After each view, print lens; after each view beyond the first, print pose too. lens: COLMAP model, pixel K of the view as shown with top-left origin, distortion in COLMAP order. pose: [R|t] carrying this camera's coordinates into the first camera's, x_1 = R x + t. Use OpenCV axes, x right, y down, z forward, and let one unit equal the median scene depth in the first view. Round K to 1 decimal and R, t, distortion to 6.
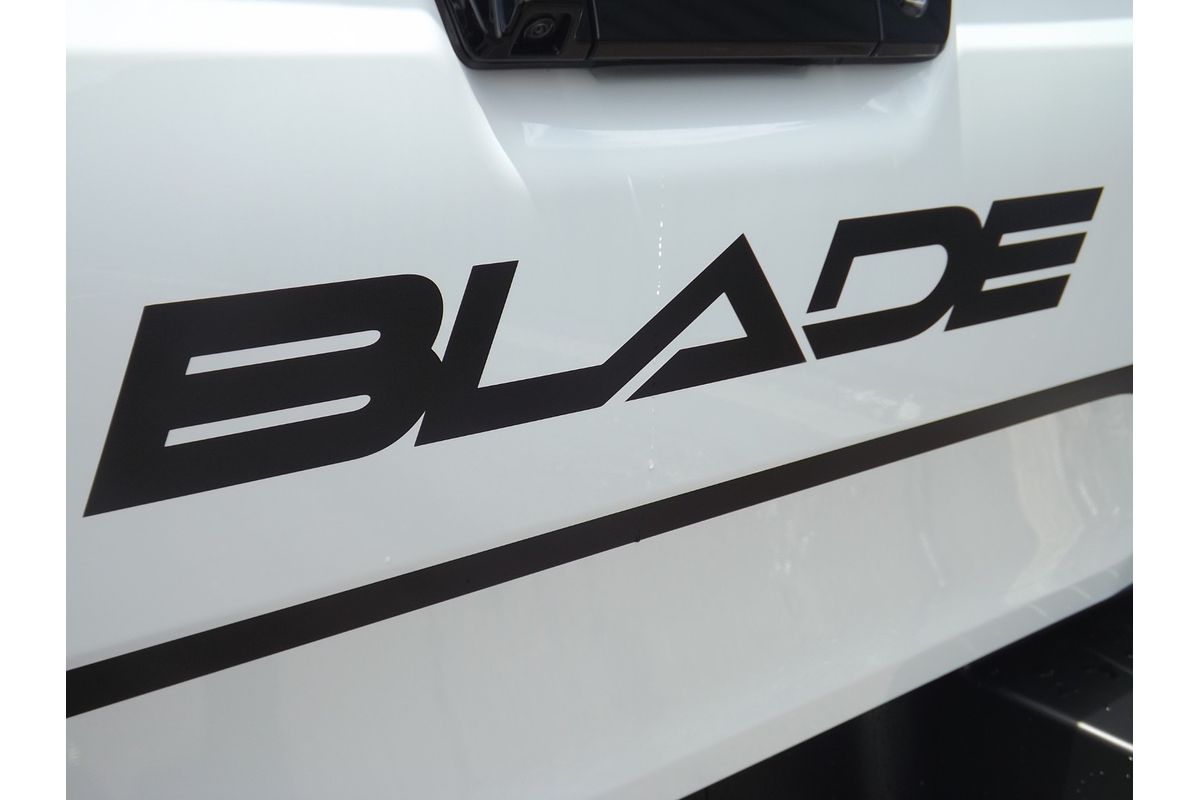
lens RADIAL K [[1174.8, 0, 579.7], [0, 1174.8, 428.4], [0, 0, 1]] dist [0.025781, 0.000000]
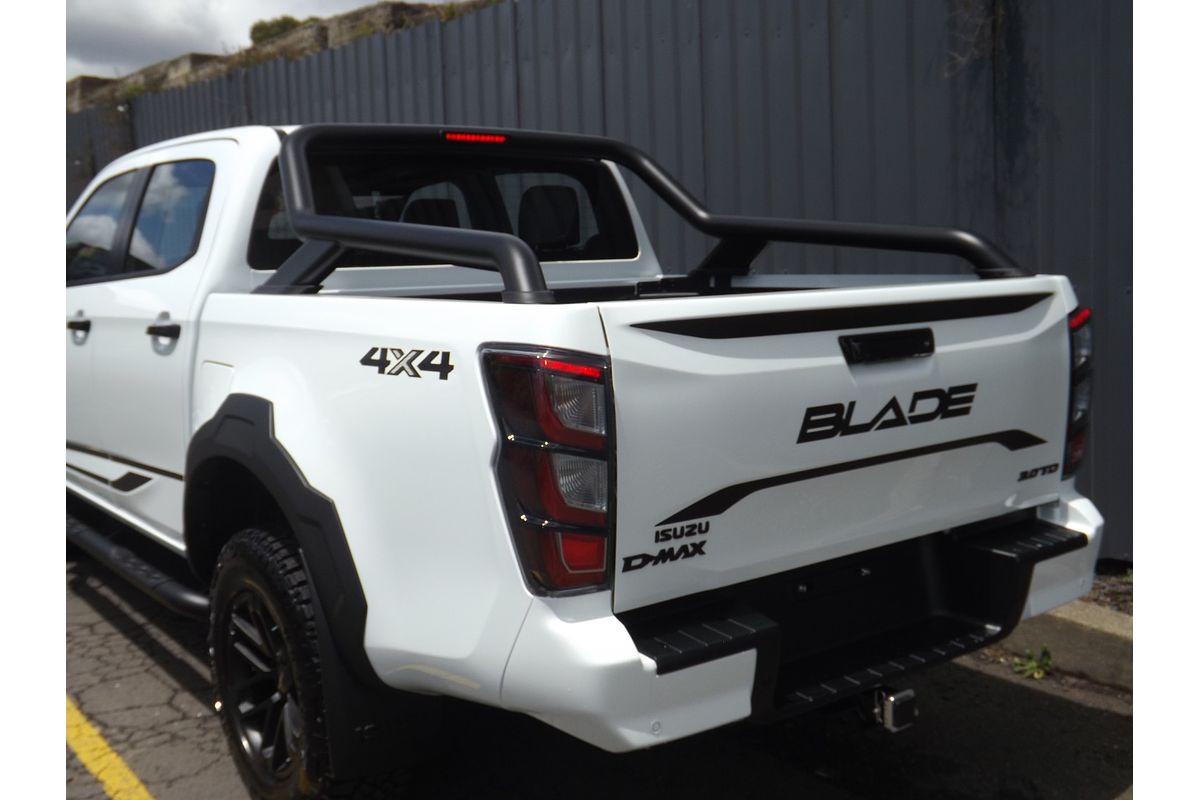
lens RADIAL K [[1174.8, 0, 574.0], [0, 1174.8, 414.3], [0, 0, 1]] dist [0.025781, 0.000000]
pose [[0.999510, -0.030495, 0.007104, -1.079962], [0.031276, 0.983149, -0.180111, 0.655262], [-0.001492, 0.180245, 0.983621, -3.302302]]
